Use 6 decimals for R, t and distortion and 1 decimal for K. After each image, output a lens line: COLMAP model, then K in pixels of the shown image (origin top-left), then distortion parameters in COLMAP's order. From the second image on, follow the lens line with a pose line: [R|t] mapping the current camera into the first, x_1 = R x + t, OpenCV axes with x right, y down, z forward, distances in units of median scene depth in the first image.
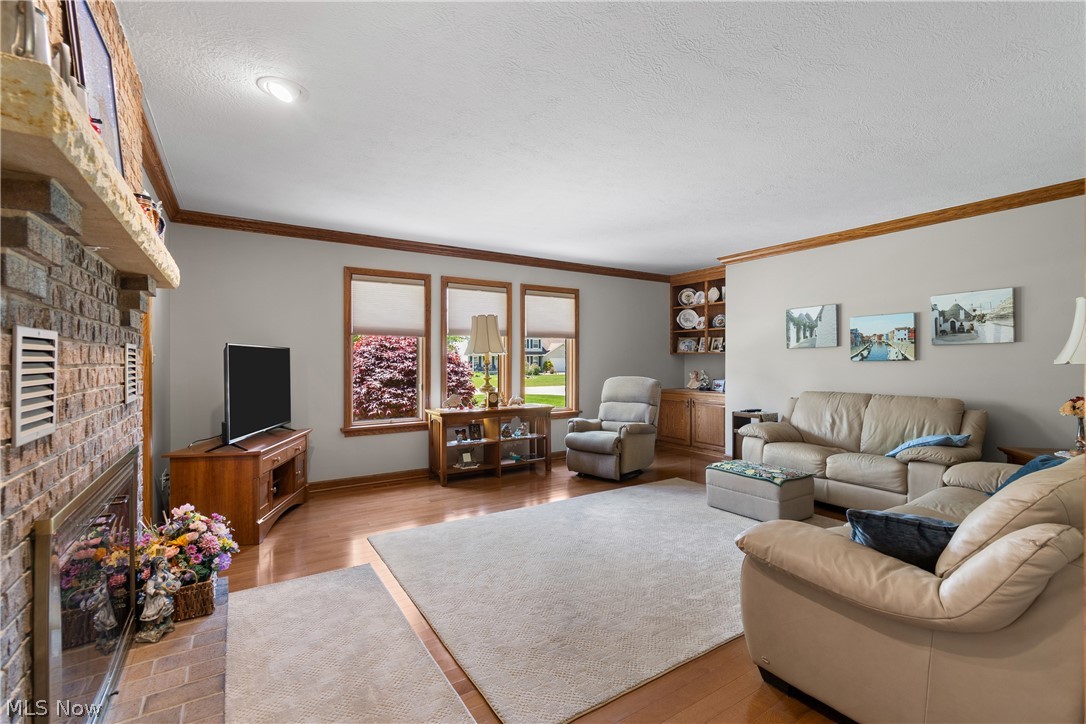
lens RADIAL K [[488.5, 0, 537.9], [0, 488.5, 361.2], [0, 0, 1]] dist [0.003522, -0.003045]
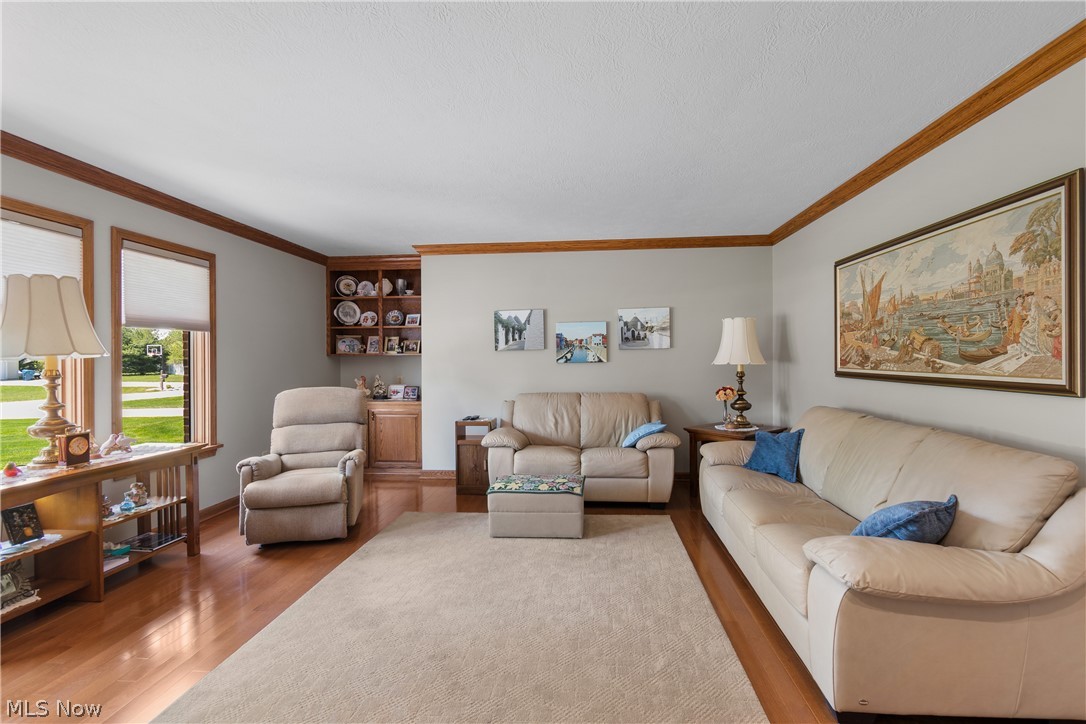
lens RADIAL K [[488.5, 0, 553.9], [0, 488.5, 359.8], [0, 0, 1]] dist [0.003522, -0.003045]
pose [[0.593569, -0.006175, 0.804760, -0.229965], [0.008529, 0.999963, 0.001382, -0.008898], [-0.804738, 0.006043, 0.593599, 0.360050]]
